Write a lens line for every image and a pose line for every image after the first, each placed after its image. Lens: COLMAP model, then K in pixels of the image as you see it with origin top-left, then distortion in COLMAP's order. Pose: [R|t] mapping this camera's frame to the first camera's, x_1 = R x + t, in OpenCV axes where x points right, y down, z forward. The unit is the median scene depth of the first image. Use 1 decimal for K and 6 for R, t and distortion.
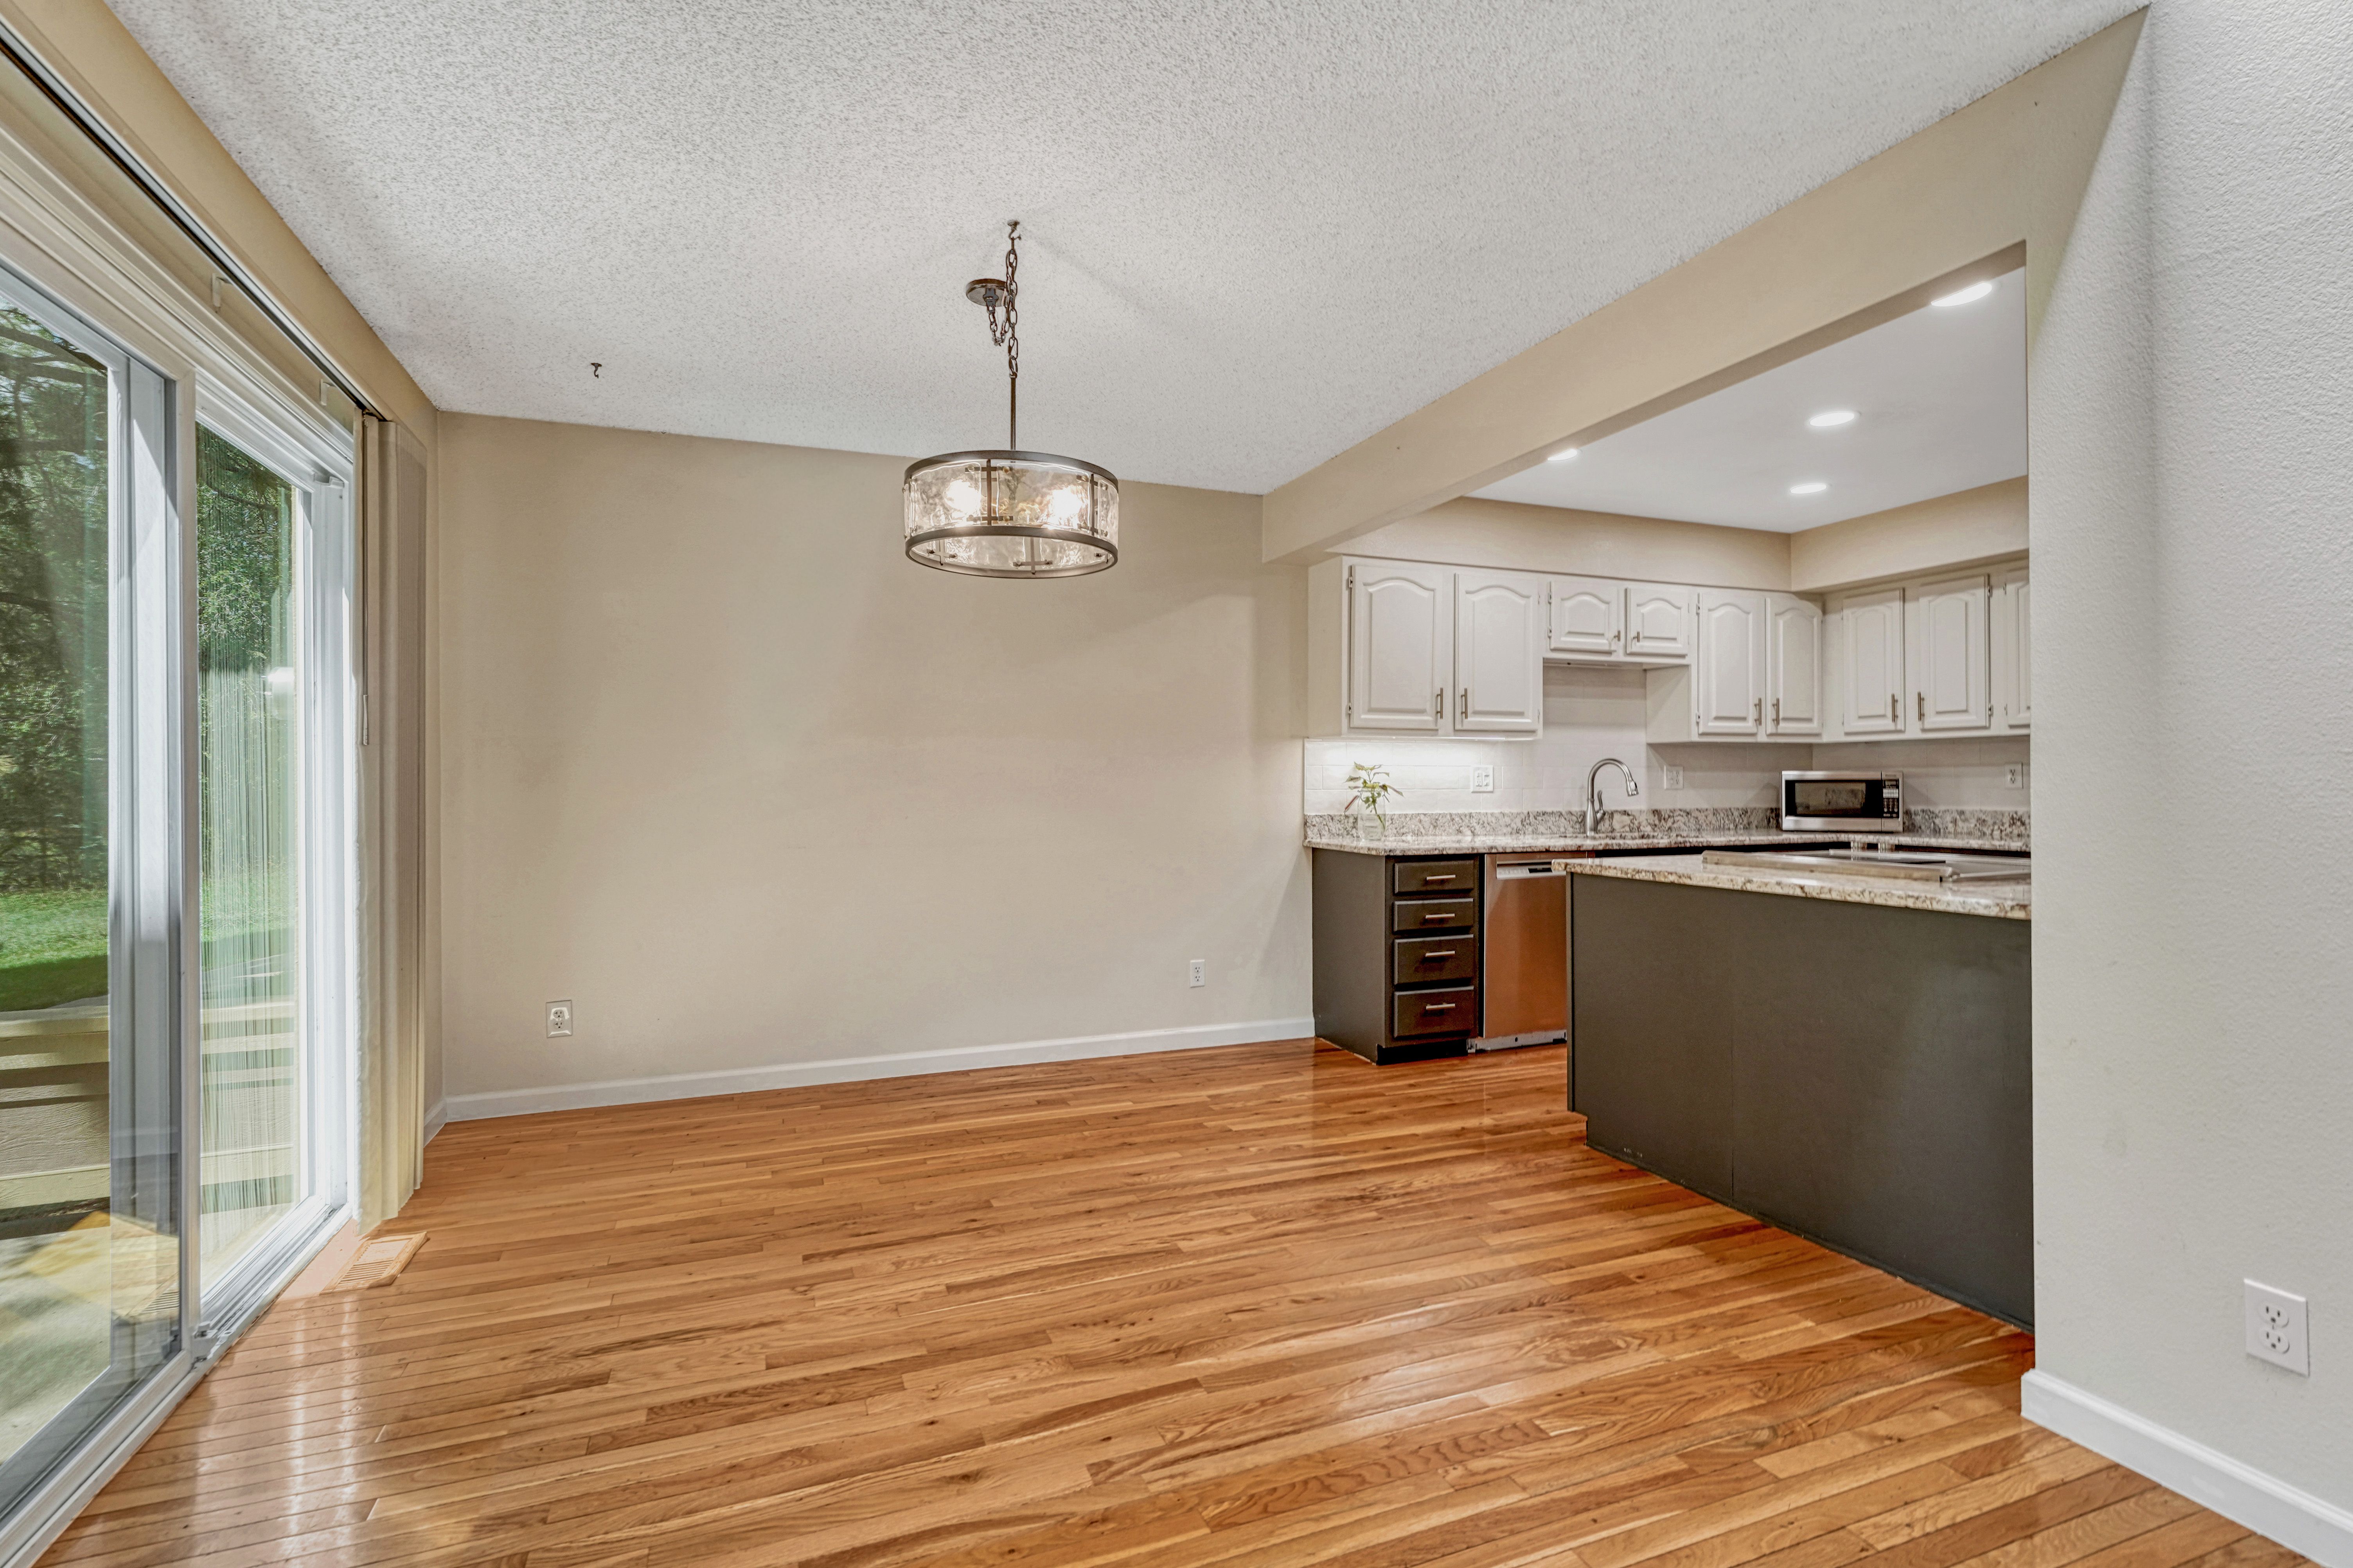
lens RADIAL K [[1077.9, 0, 1165.9], [0, 1077.9, 777.5], [0, 0, 1]] dist [0.005211, 0.000392]
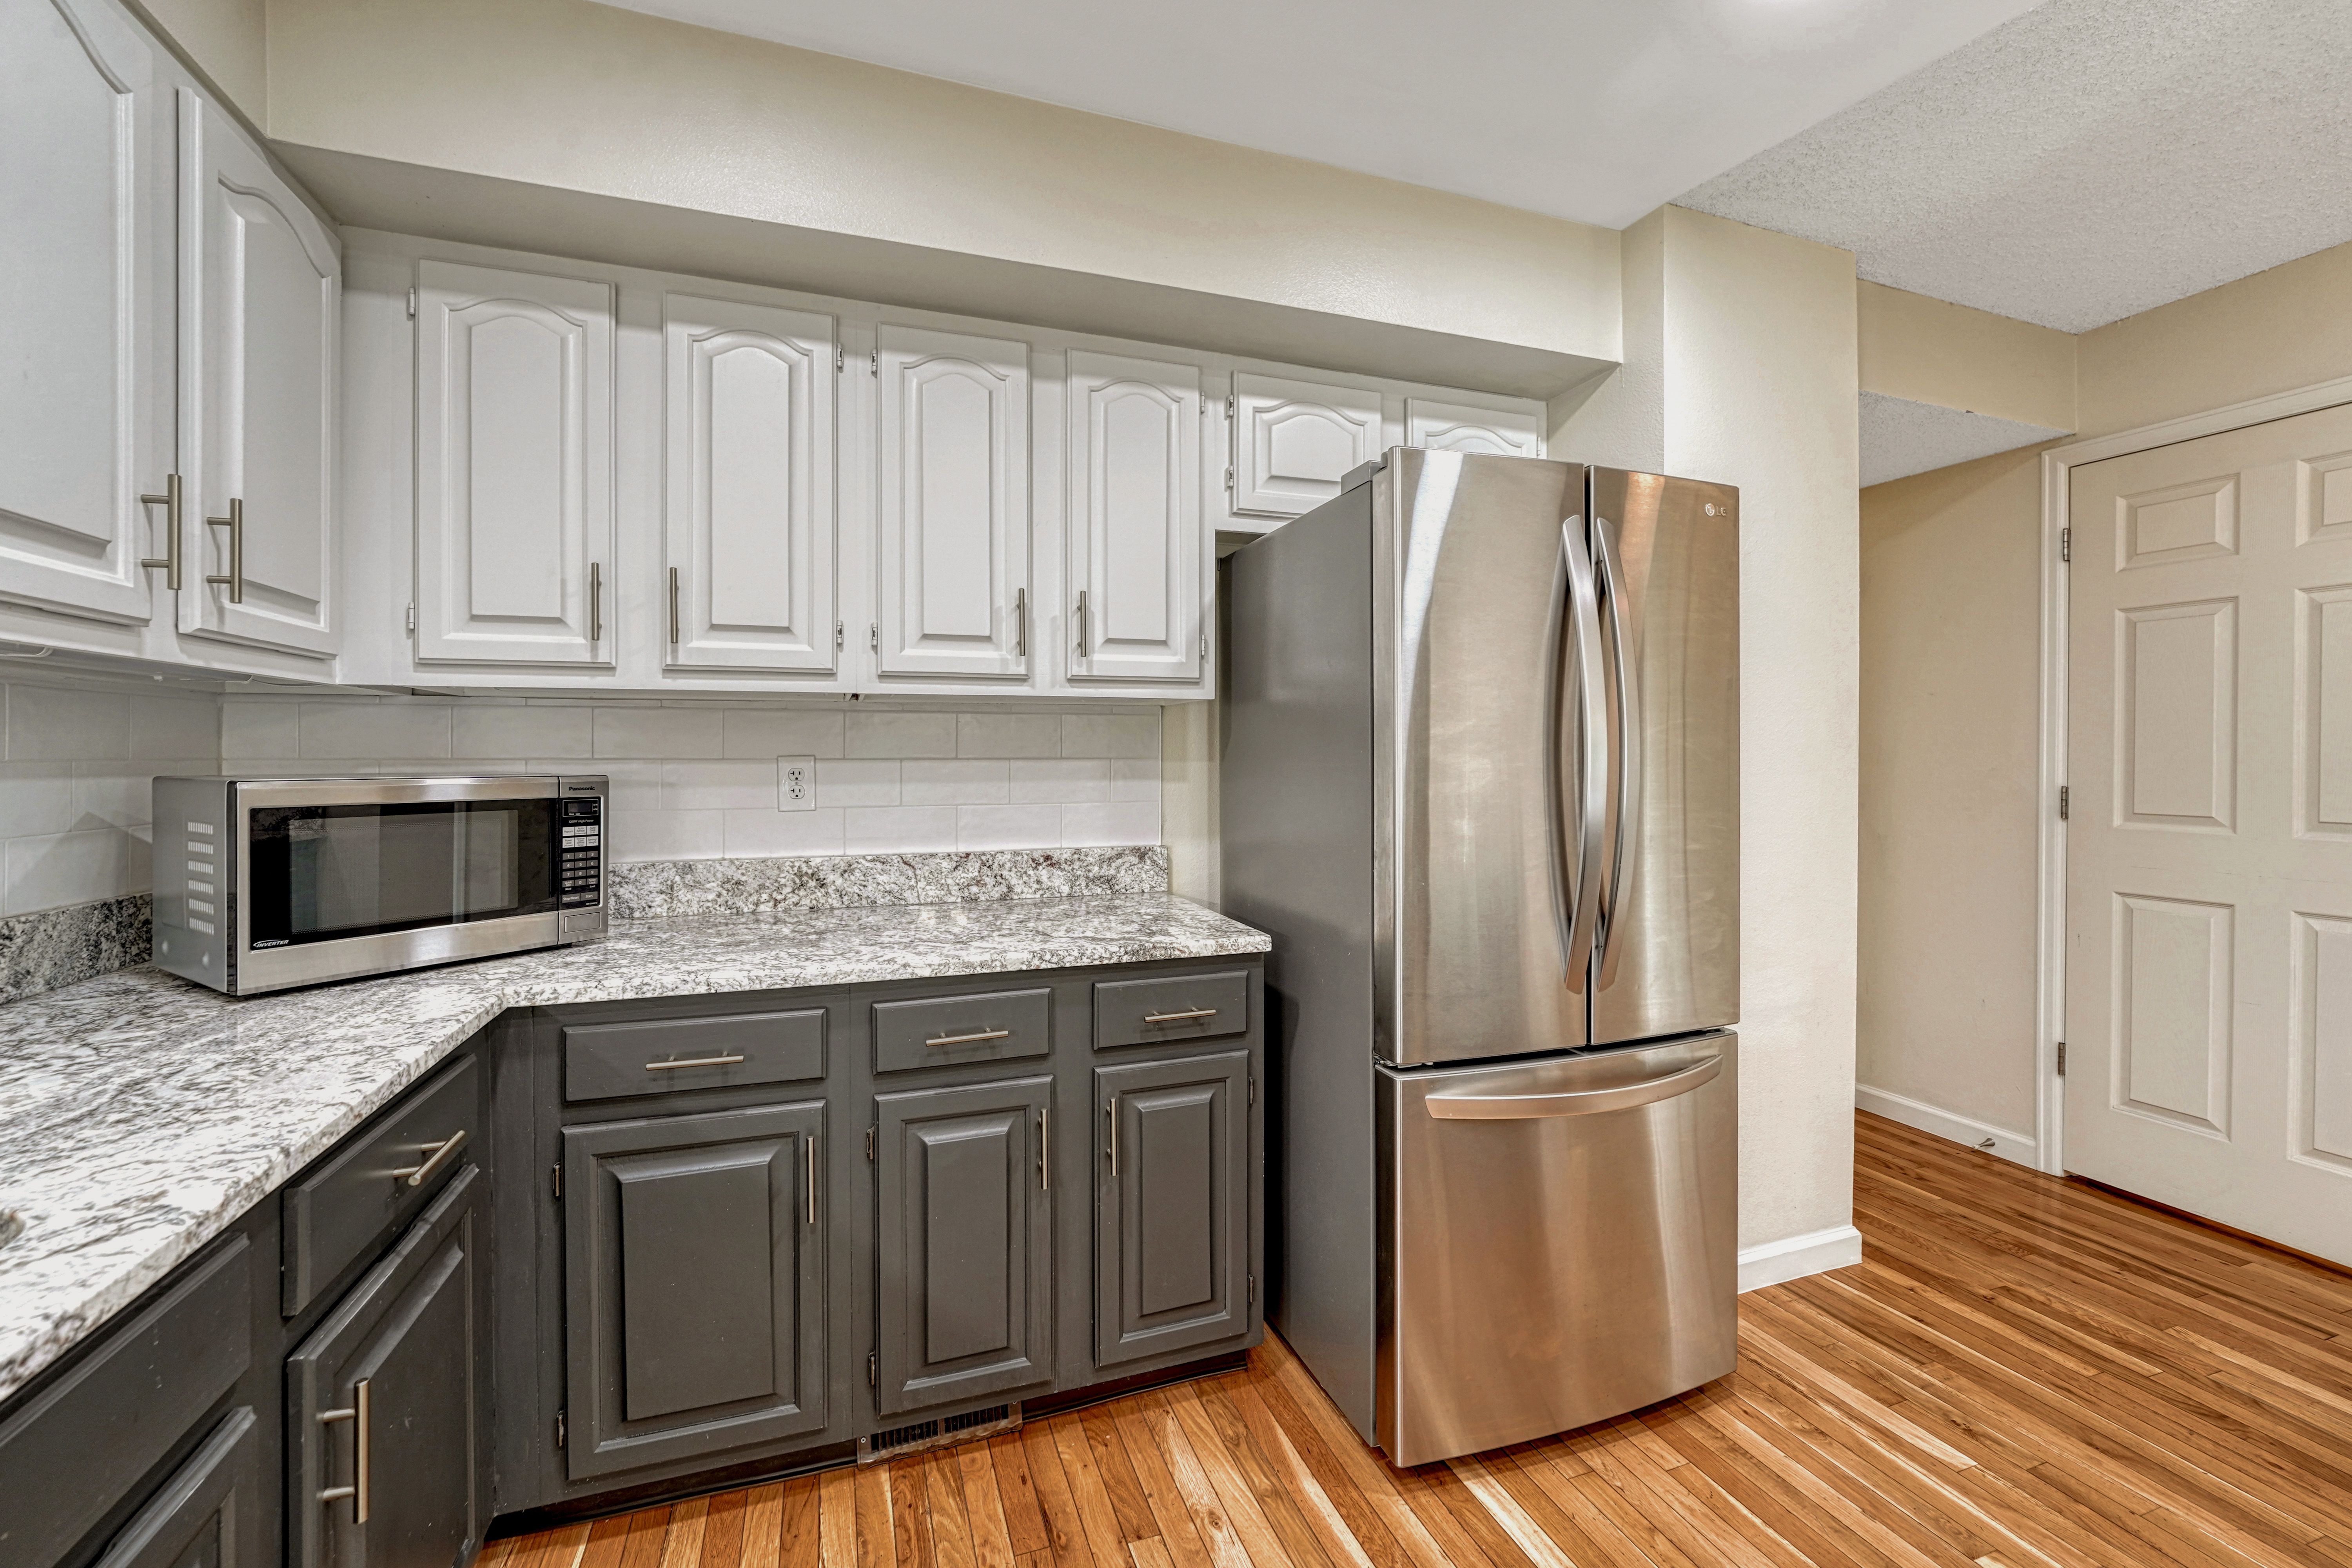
lens RADIAL K [[959.8, 0, 1173.5], [0, 959.8, 752.7], [0, 0, 1]] dist [-0.008747, 0.000831]
pose [[0.035137, 0.006974, 0.999358, 0.438503], [-0.003692, 0.999970, -0.006848, -0.014616], [-0.999376, -0.003449, 0.035161, 0.968173]]
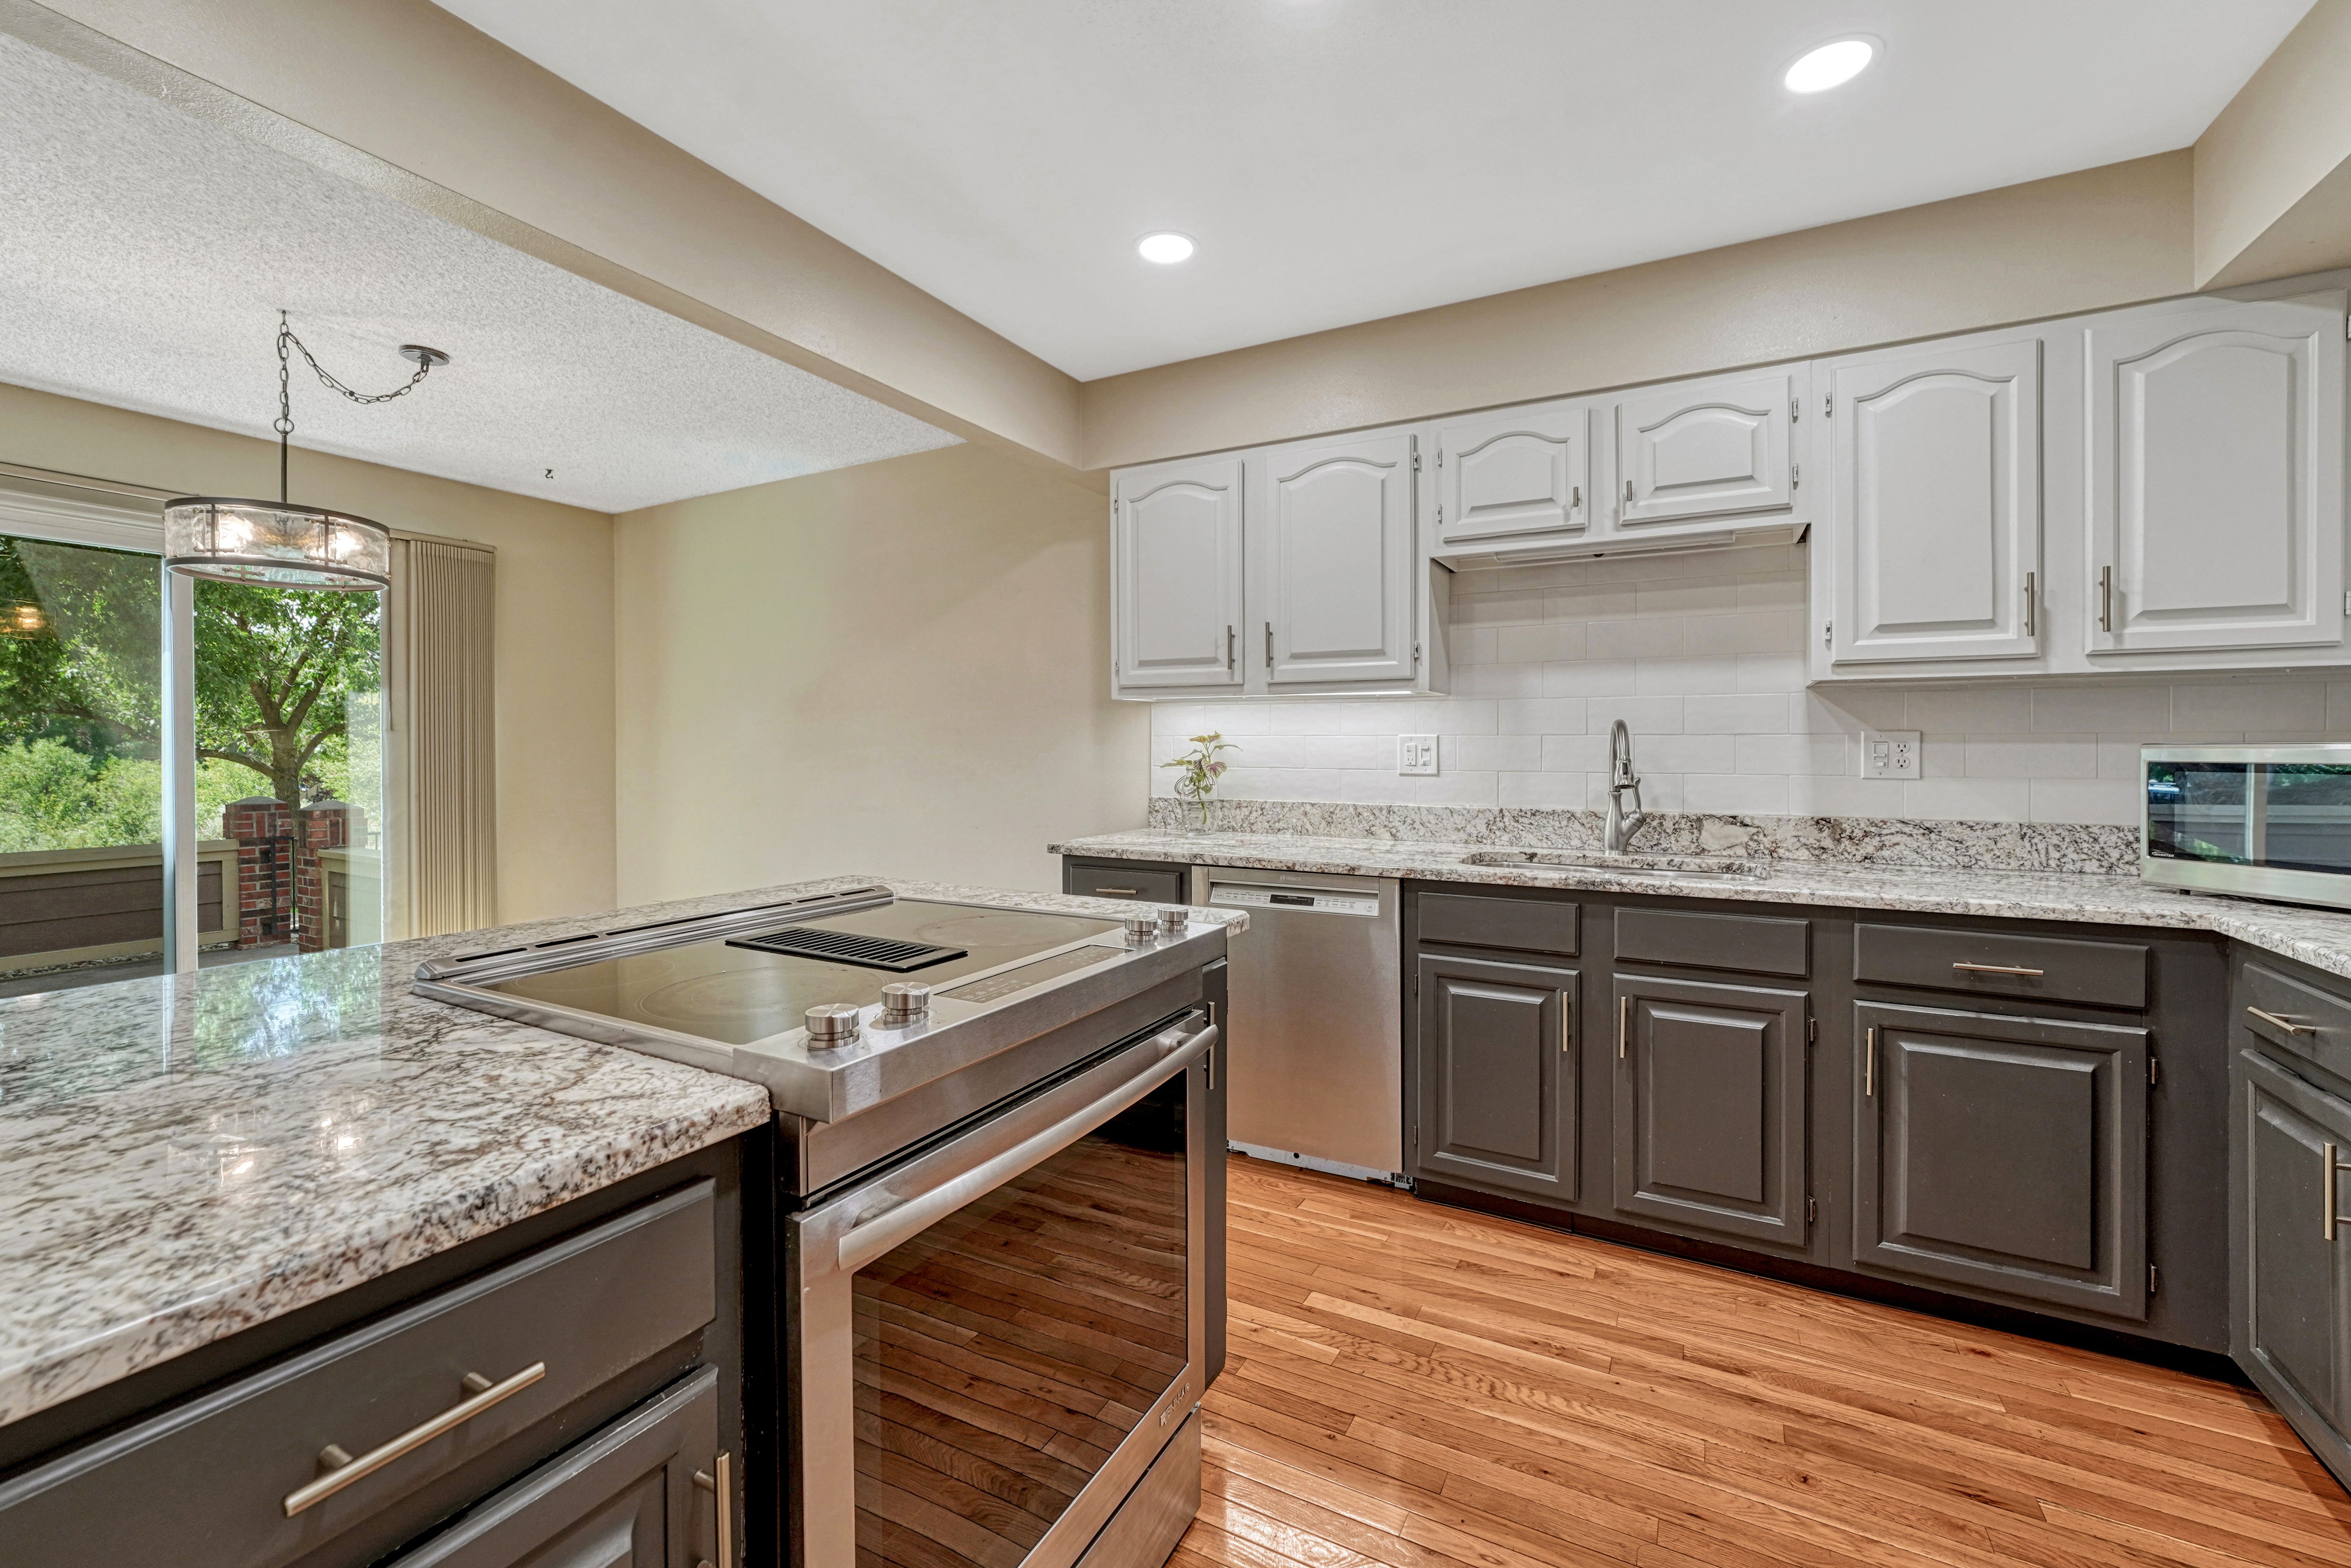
lens RADIAL K [[966.5, 0, 1170.7], [0, 966.5, 747.7], [0, 0, 1]] dist [-0.010985, 0.000518]
pose [[0.637218, 0.004066, -0.770673, 0.784034], [-0.000447, 0.999988, 0.004906, -0.006806], [0.770683, -0.002781, 0.637212, 0.620330]]
